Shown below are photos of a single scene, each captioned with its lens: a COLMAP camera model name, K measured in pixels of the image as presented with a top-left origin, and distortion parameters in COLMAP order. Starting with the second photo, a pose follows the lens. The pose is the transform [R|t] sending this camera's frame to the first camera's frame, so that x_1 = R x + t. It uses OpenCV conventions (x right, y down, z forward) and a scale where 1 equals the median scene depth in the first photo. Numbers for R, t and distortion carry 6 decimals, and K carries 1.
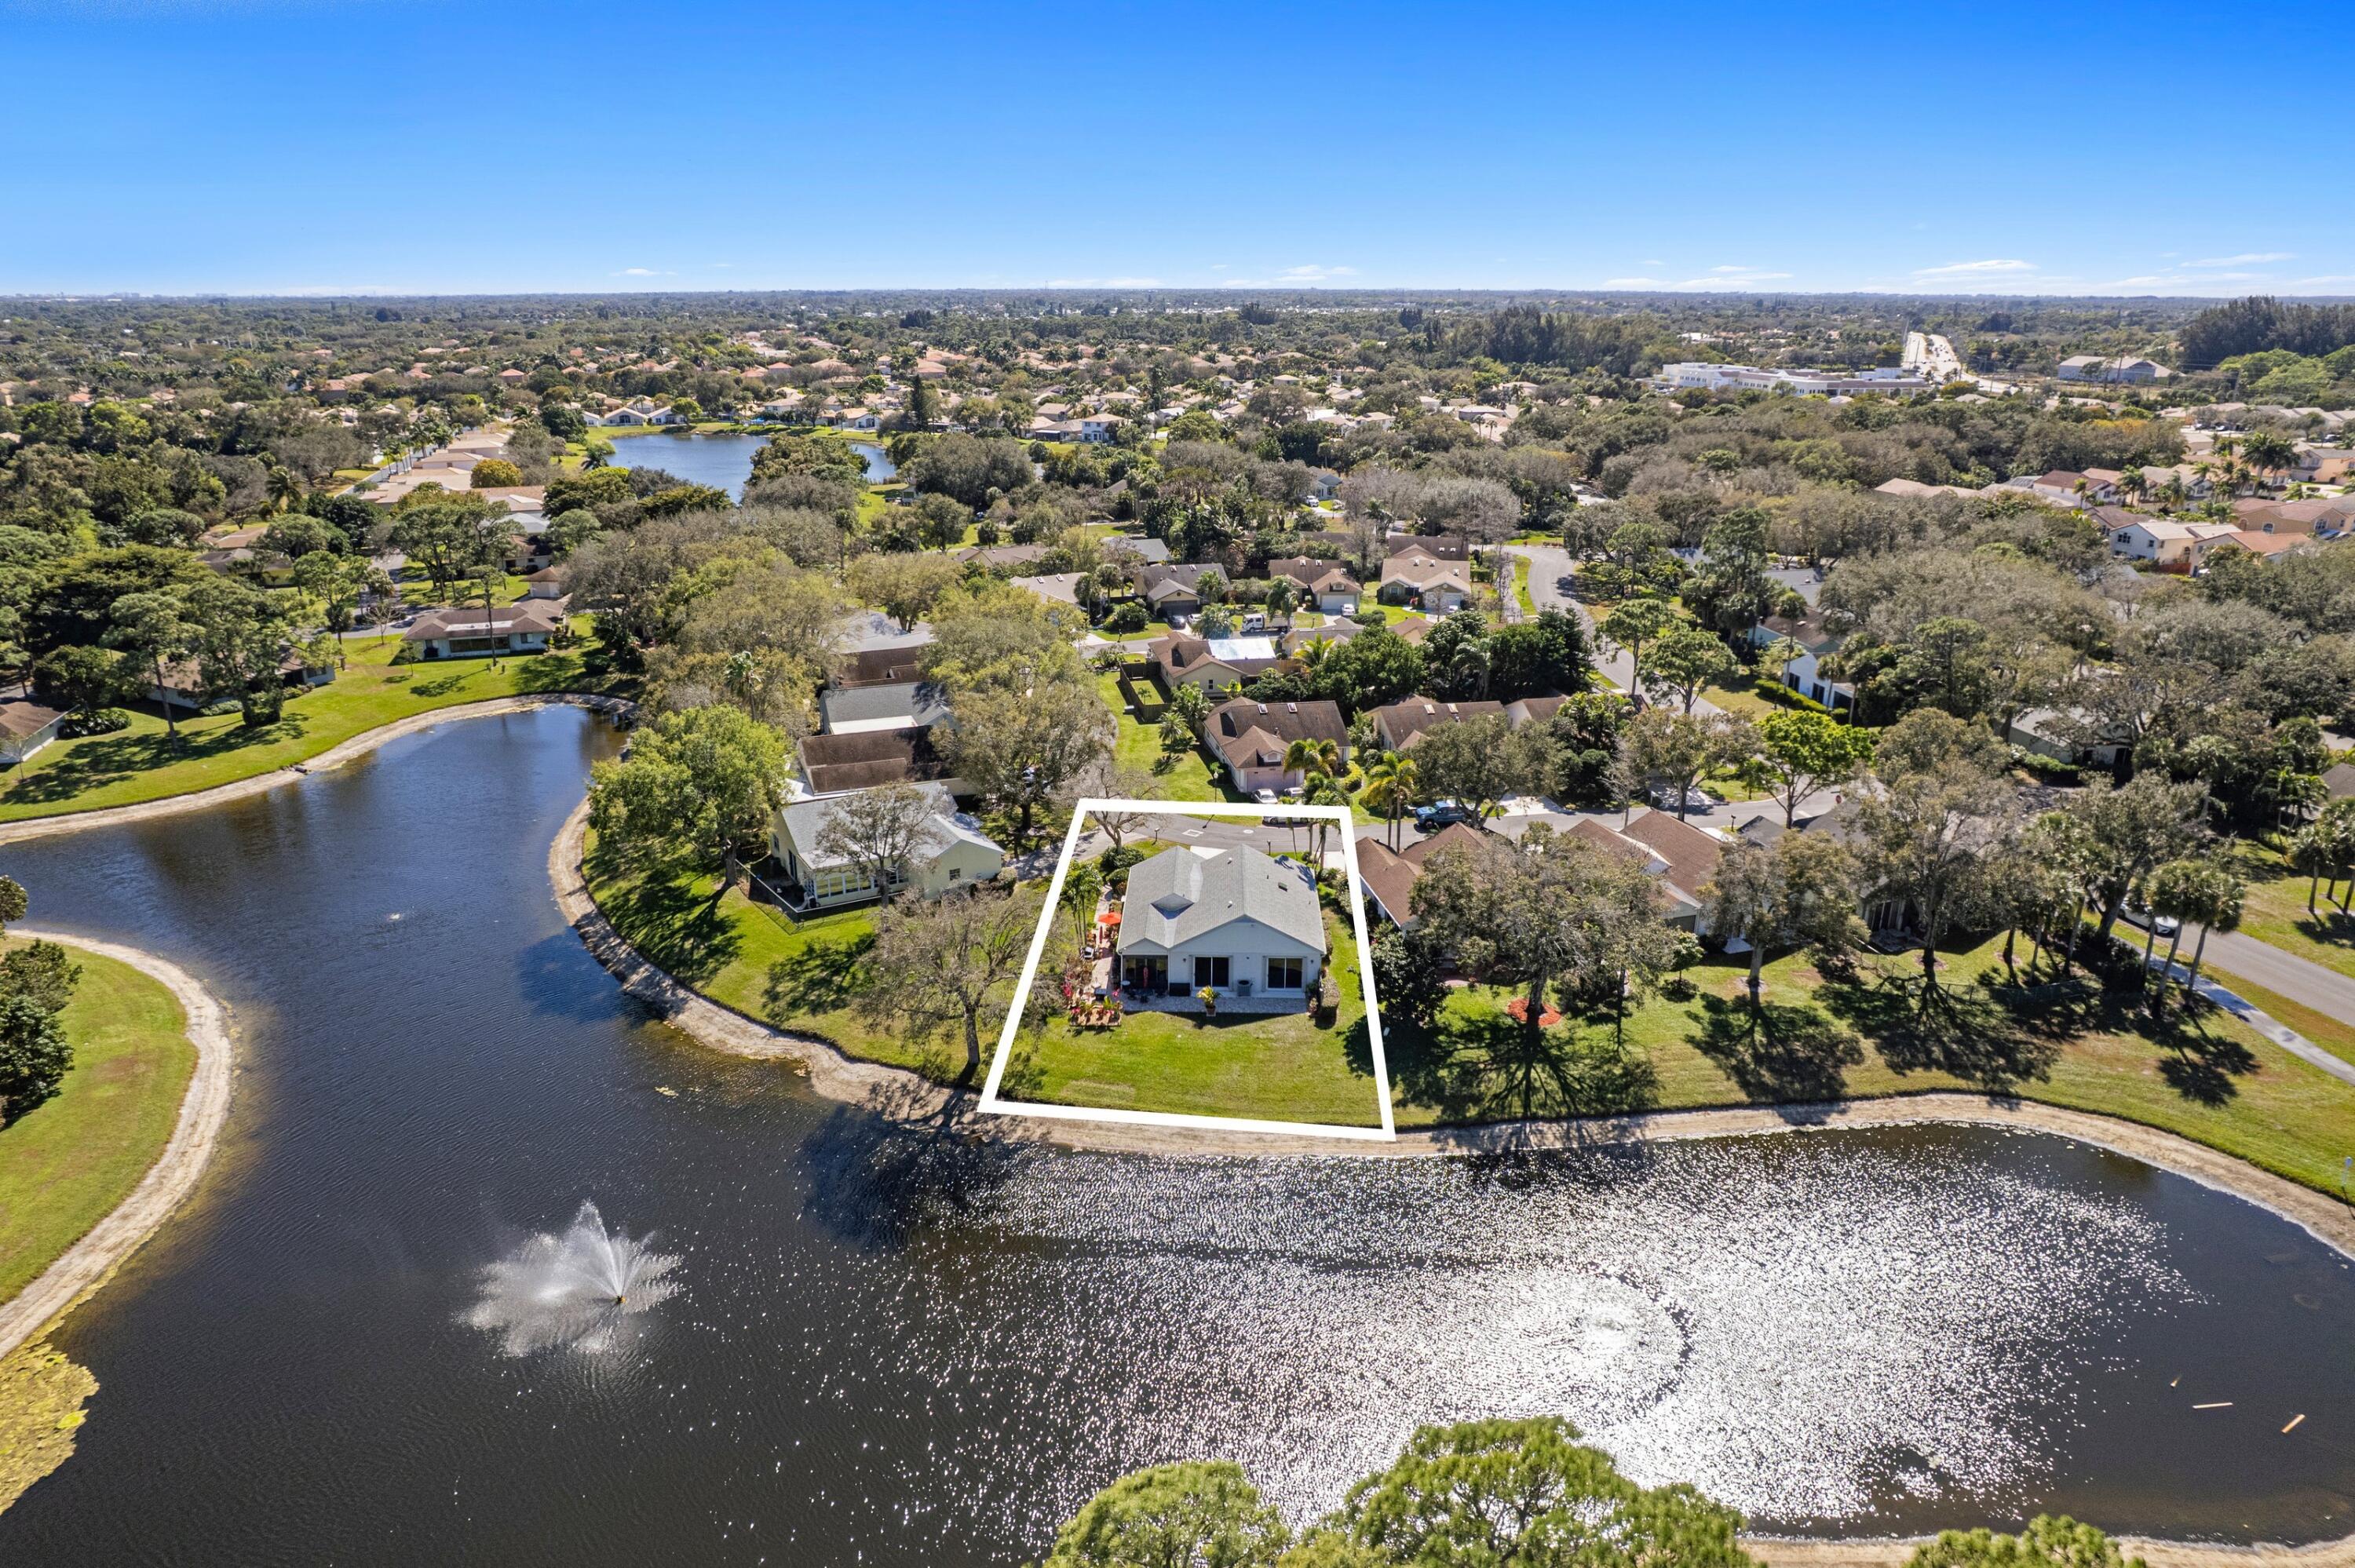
lens RADIAL K [[1539.5, 0, 1183.8], [0, 1539.5, 778.8], [0, 0, 1]] dist [-0.072980, 0.064802]
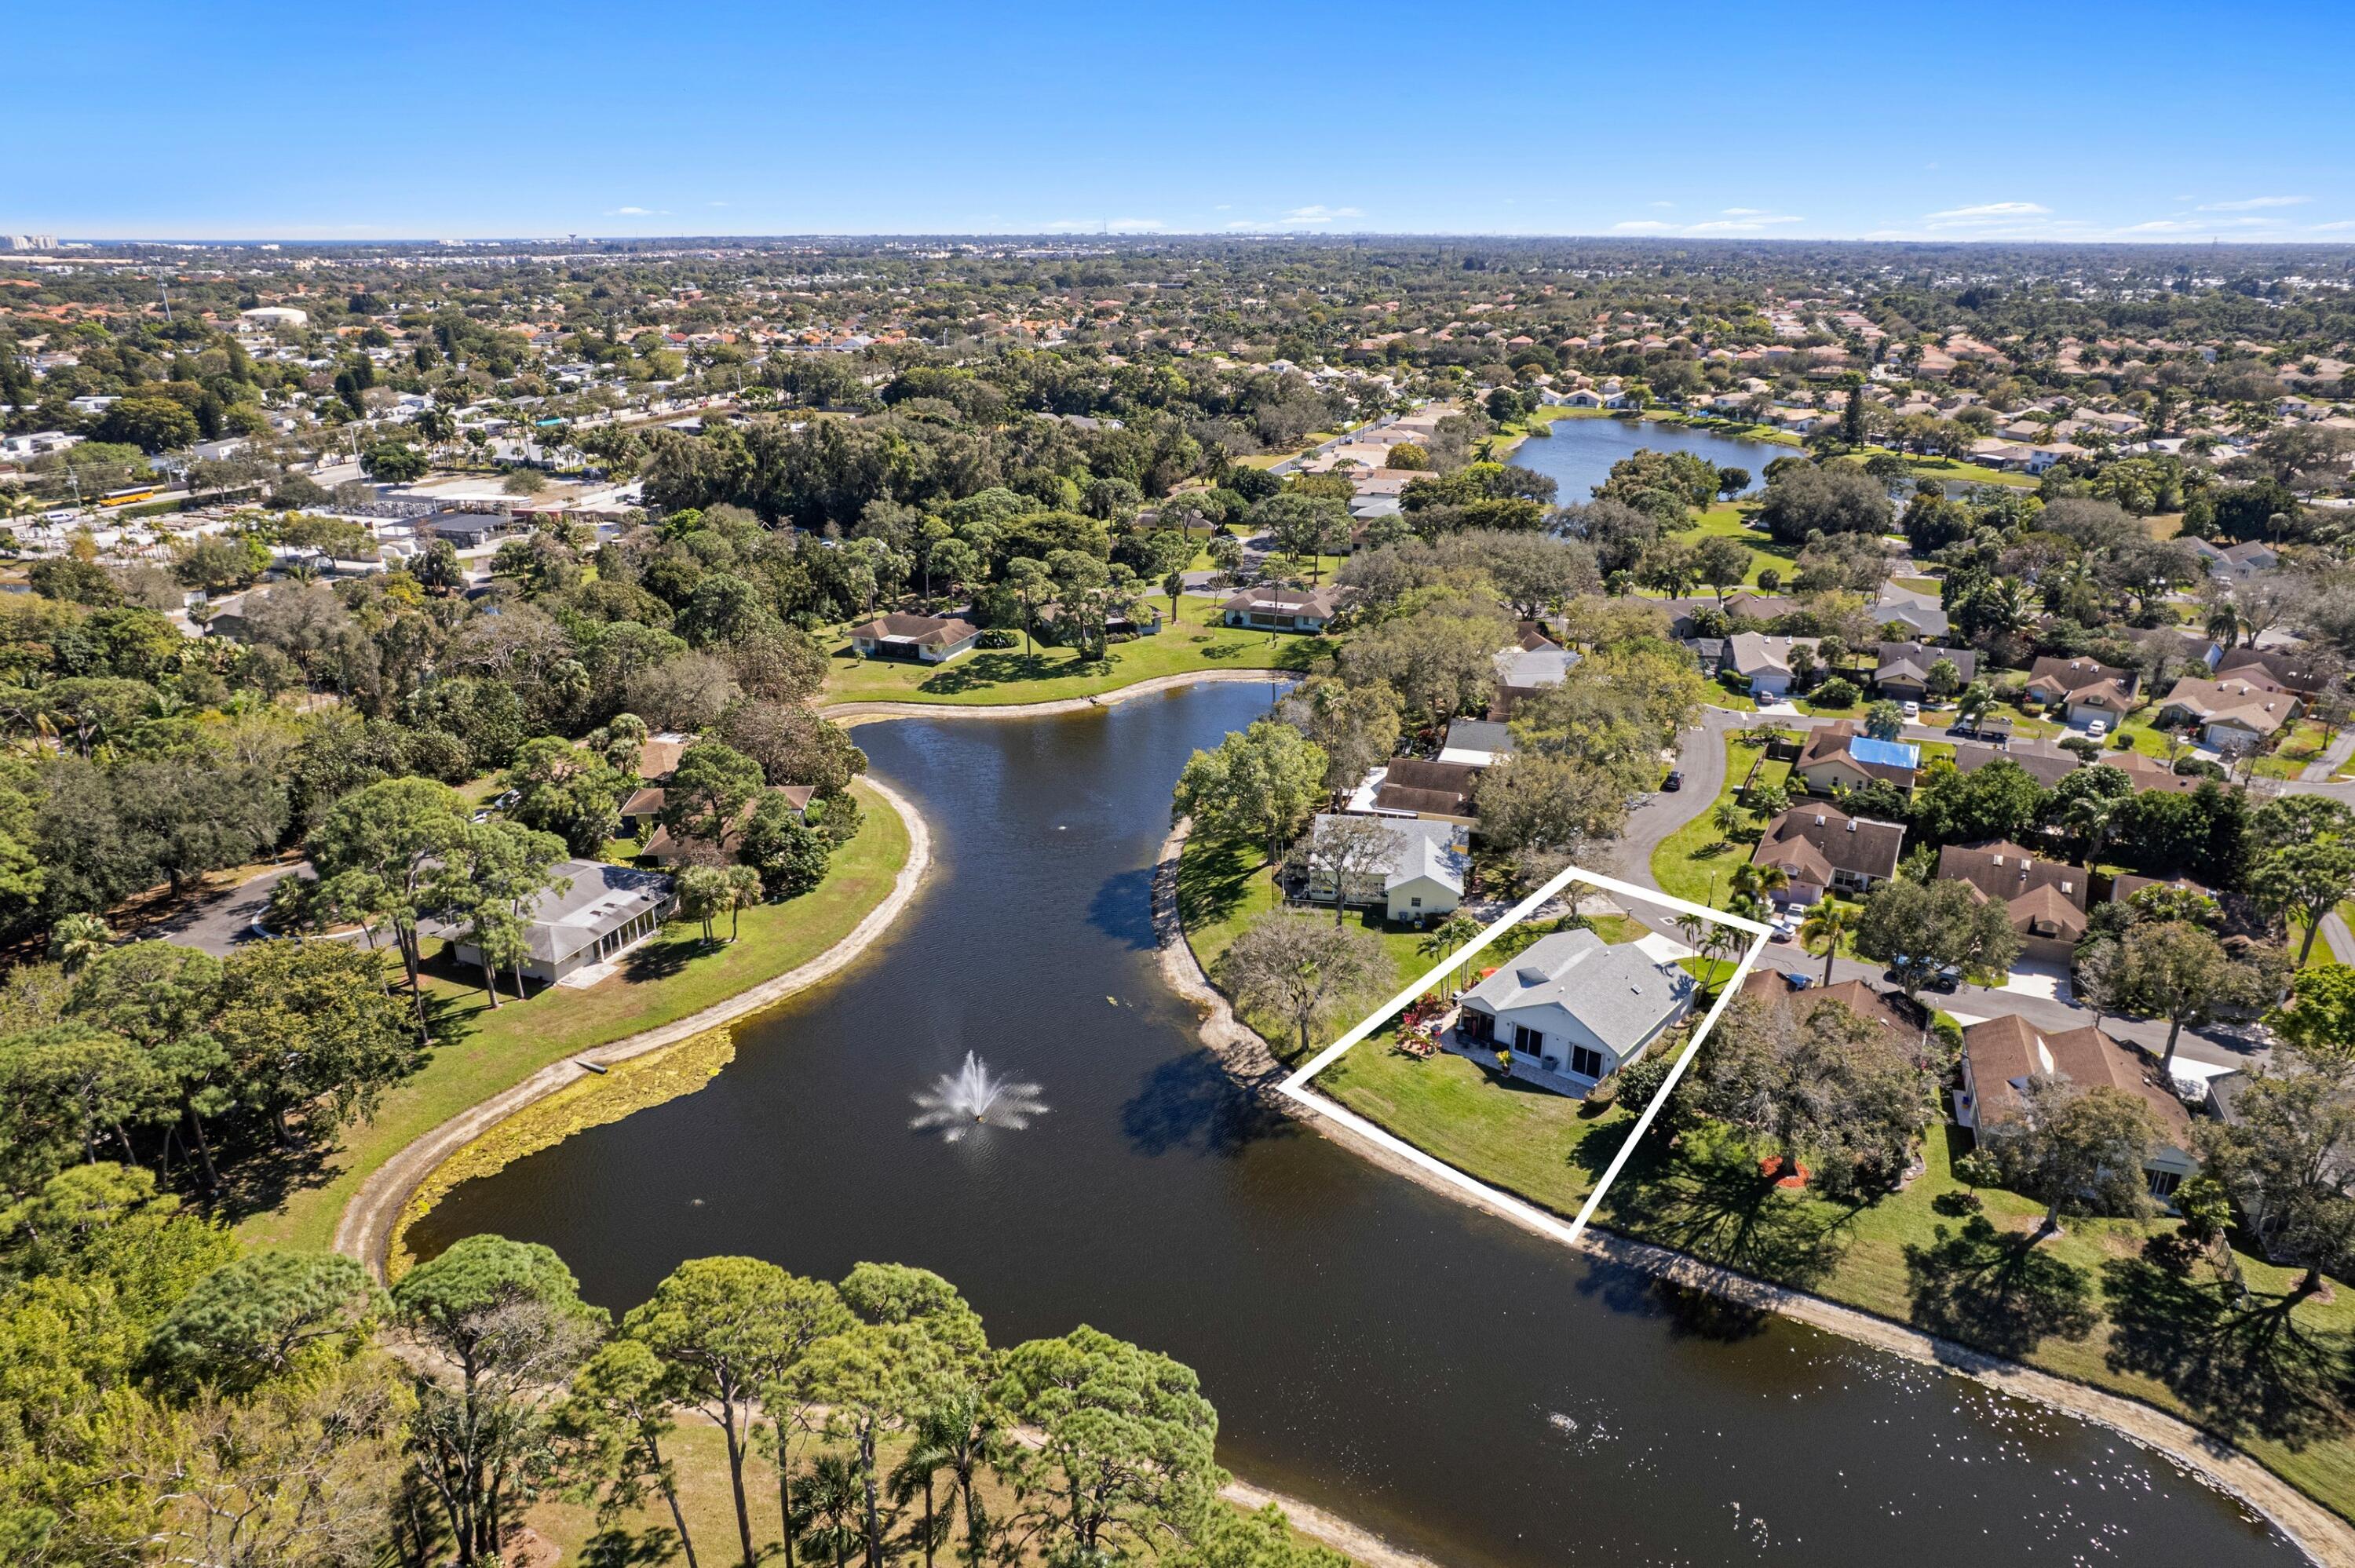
lens RADIAL K [[1539.5, 0, 1183.8], [0, 1539.5, 778.8], [0, 0, 1]] dist [-0.072980, 0.064802]
pose [[0.786585, 0.214069, -0.579188, 0.437193], [-0.194457, 0.976134, 0.096693, -0.128639], [0.586064, 0.036570, 0.809439, -0.100928]]
